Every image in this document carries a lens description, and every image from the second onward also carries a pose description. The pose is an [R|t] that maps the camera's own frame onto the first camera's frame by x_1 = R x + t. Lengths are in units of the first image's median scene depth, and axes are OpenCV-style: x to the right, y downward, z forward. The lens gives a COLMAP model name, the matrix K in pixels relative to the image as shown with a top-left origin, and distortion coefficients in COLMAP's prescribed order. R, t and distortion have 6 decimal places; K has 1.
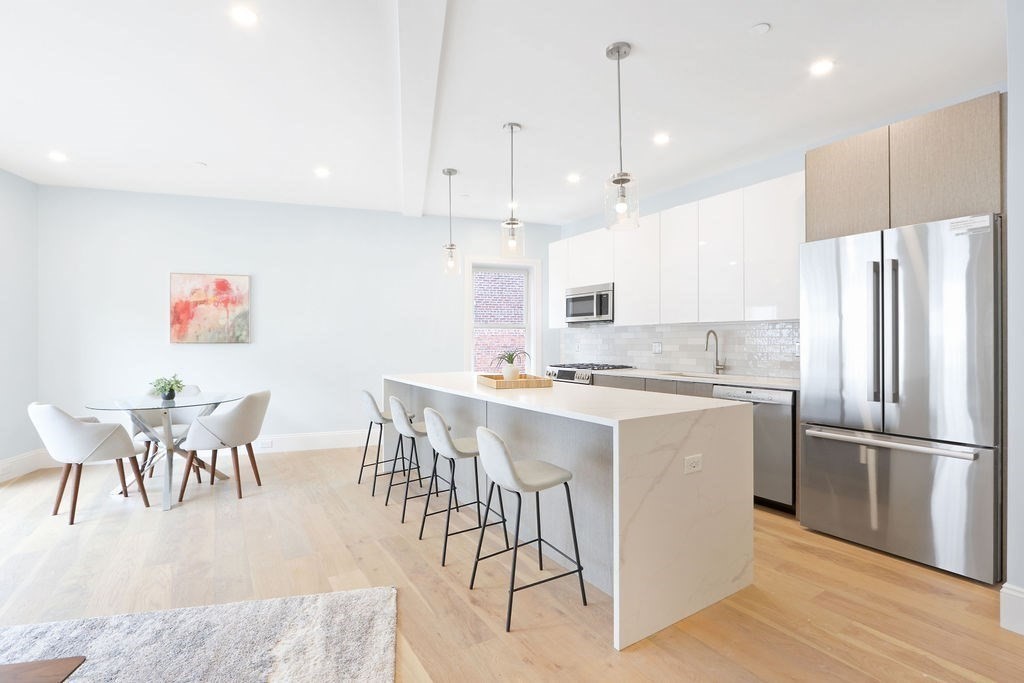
lens RADIAL K [[473.6, 0, 515.1], [0, 473.6, 340.1], [0, 0, 1]] dist [-0.016235, 0.000966]
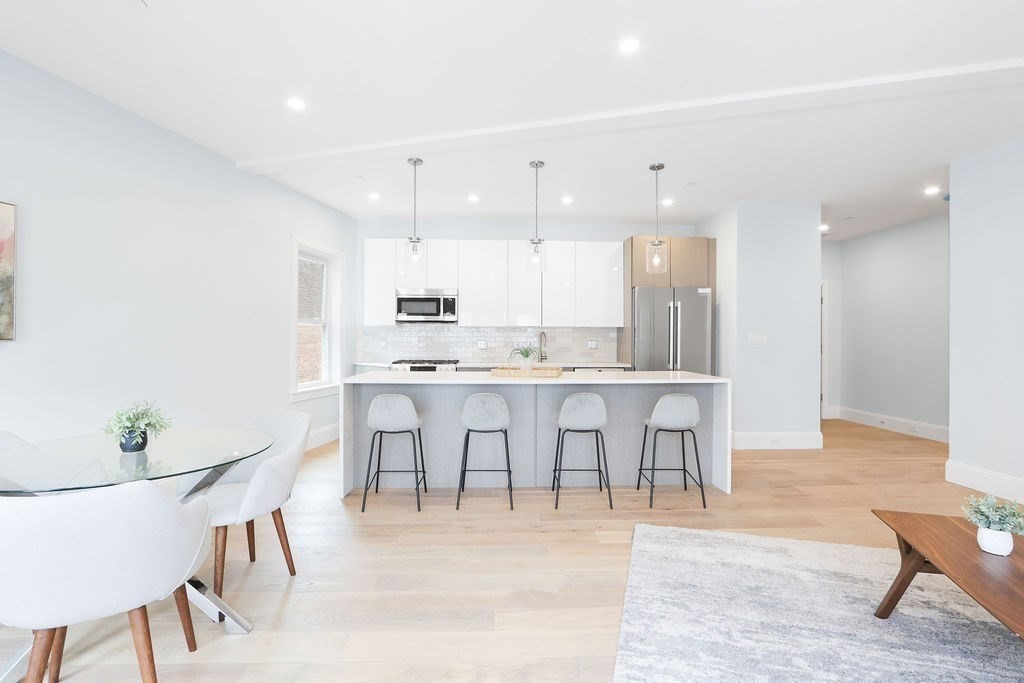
lens RADIAL K [[473.6, 0, 515.1], [0, 473.6, 340.1], [0, 0, 1]] dist [-0.016235, 0.000966]
pose [[0.497169, 0.001784, 0.867652, -0.799481], [-0.007964, 0.999965, 0.002507, 0.000659], [-0.867617, -0.008157, 0.497166, 0.319514]]
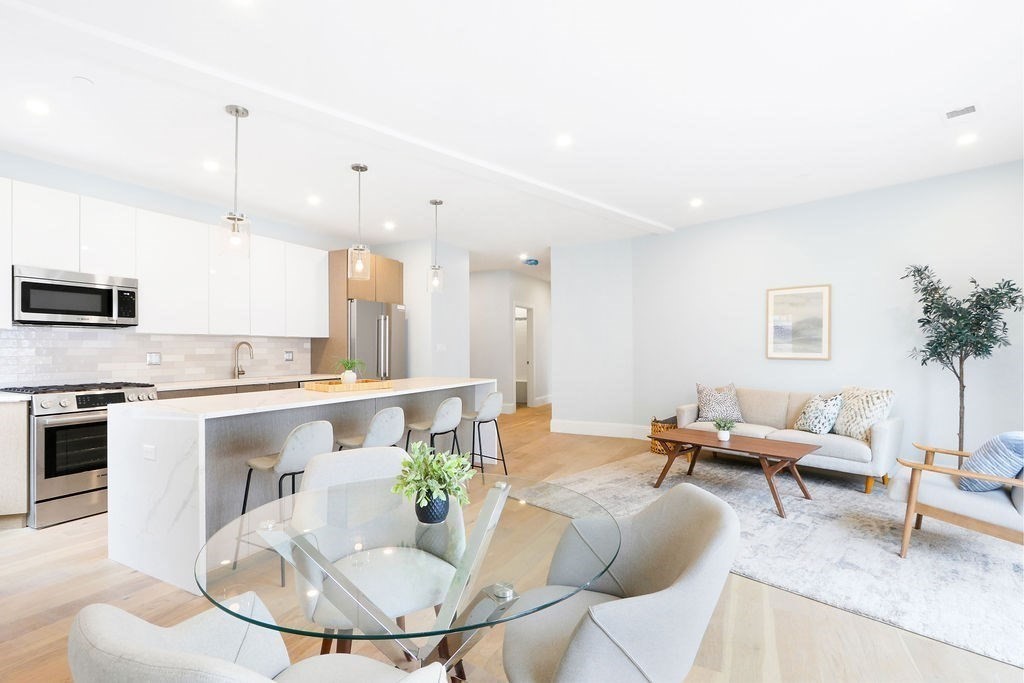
lens RADIAL K [[473.6, 0, 515.1], [0, 473.6, 340.1], [0, 0, 1]] dist [-0.016235, 0.000966]
pose [[-0.506911, 0.018569, 0.861798, -0.884475], [-0.000253, 0.999765, -0.021691, 0.000143], [-0.861998, -0.011213, -0.506787, 0.917017]]
